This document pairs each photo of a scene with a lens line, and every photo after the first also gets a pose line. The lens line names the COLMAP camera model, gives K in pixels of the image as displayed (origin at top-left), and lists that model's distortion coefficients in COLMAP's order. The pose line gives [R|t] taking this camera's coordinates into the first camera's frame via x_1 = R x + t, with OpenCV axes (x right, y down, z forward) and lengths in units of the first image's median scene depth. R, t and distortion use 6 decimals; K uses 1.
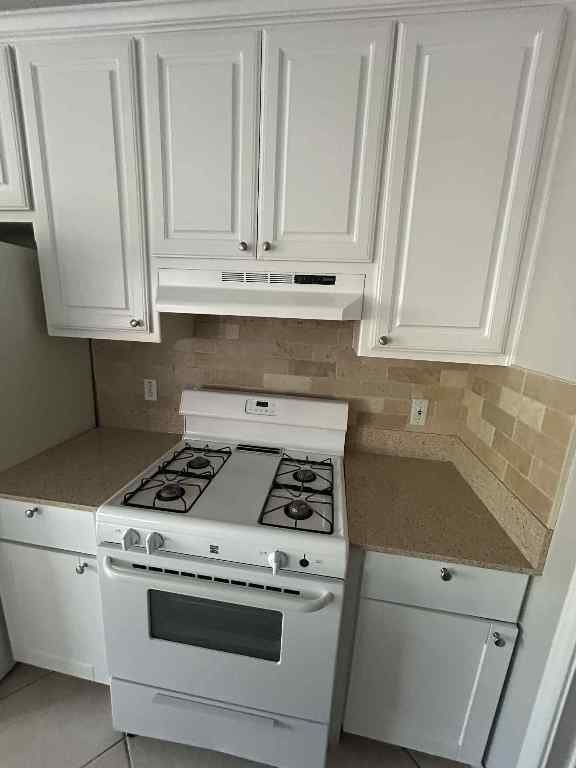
lens RADIAL K [[312.2, 0, 288.0], [0, 312.2, 384.0], [0, 0, 1]] dist [-0.002008, -0.000181]
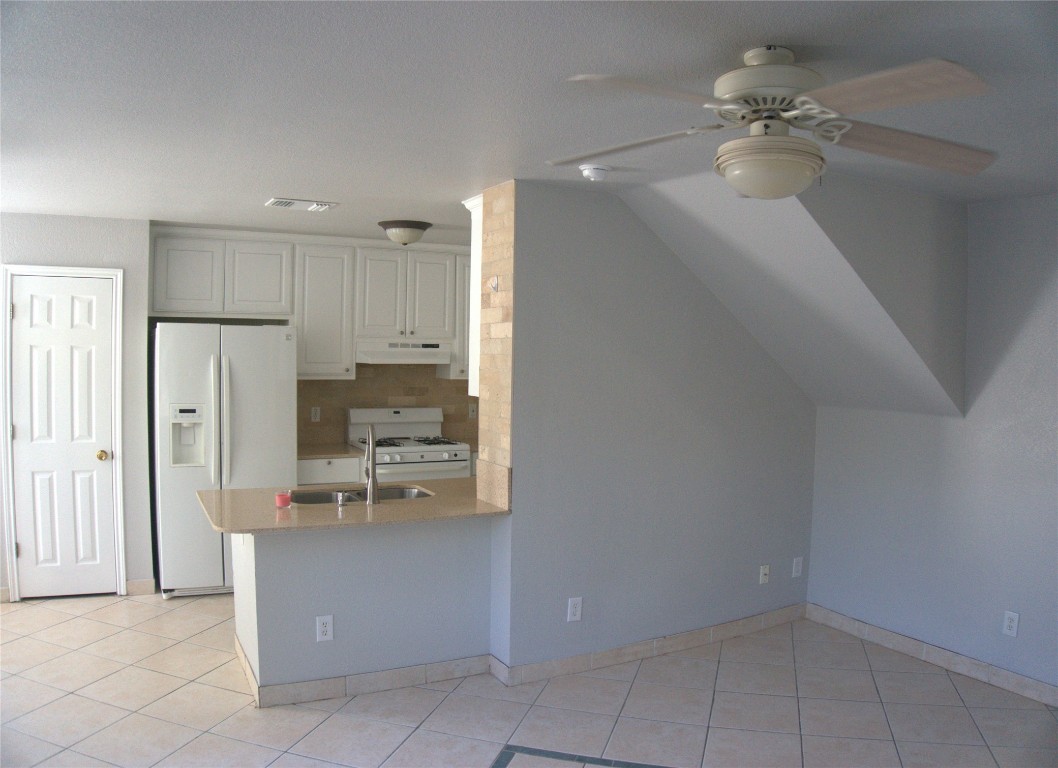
lens RADIAL K [[802.8, 0, 529.8], [0, 802.8, 379.9], [0, 0, 1]] dist [-0.191317, 0.030152]
pose [[0.807240, -0.057209, 0.587445, -2.546533], [0.147451, 0.983279, -0.106864, 0.574462], [-0.571509, 0.172884, 0.802178, -3.687839]]
